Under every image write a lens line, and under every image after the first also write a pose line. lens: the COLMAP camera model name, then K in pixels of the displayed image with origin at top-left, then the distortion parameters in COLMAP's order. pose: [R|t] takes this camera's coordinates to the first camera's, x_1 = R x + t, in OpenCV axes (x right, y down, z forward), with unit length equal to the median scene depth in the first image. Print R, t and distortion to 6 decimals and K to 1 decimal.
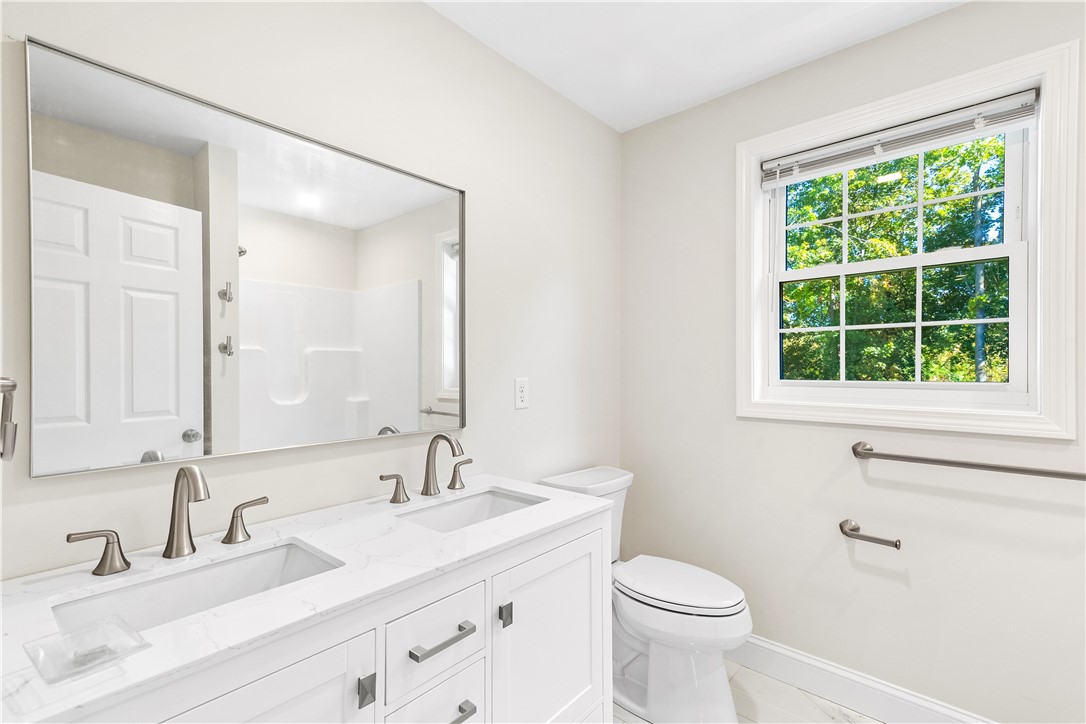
lens RADIAL K [[493.5, 0, 543.4], [0, 493.5, 363.2], [0, 0, 1]] dist [0.023651, 0.001210]
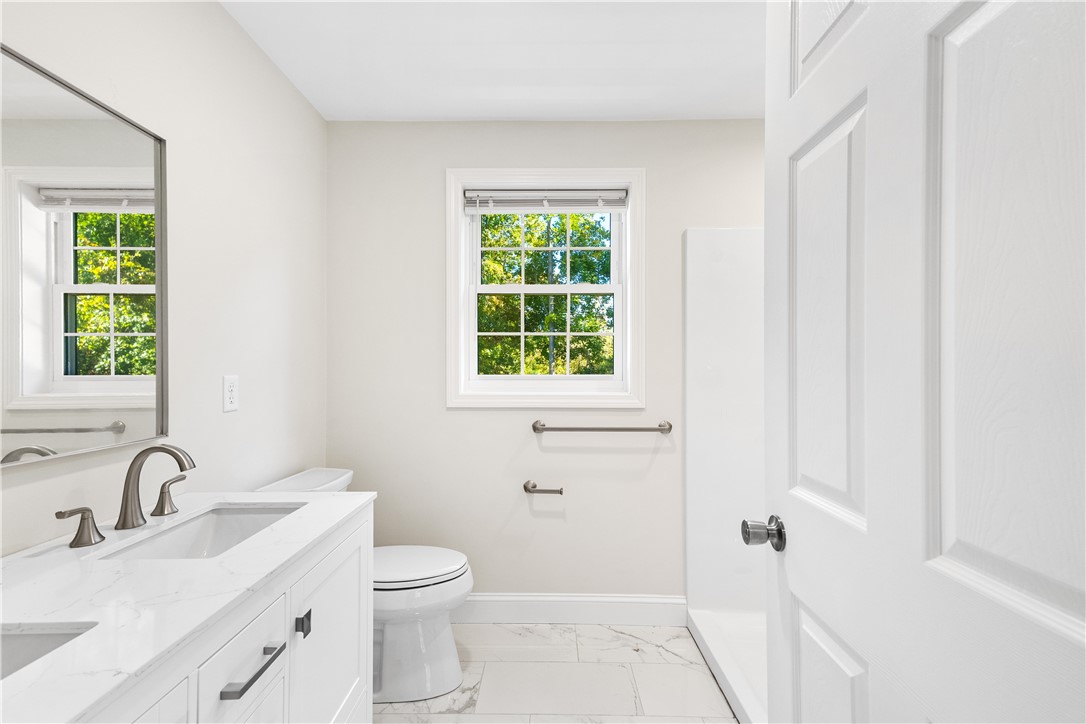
lens RADIAL K [[493.5, 0, 542.5], [0, 493.5, 356.5], [0, 0, 1]] dist [0.023651, 0.001210]
pose [[0.757993, 0.014177, 0.652109, -0.223133], [-0.005820, 0.999871, -0.014972, 0.008111], [-0.652237, 0.007554, 0.757977, -0.005292]]
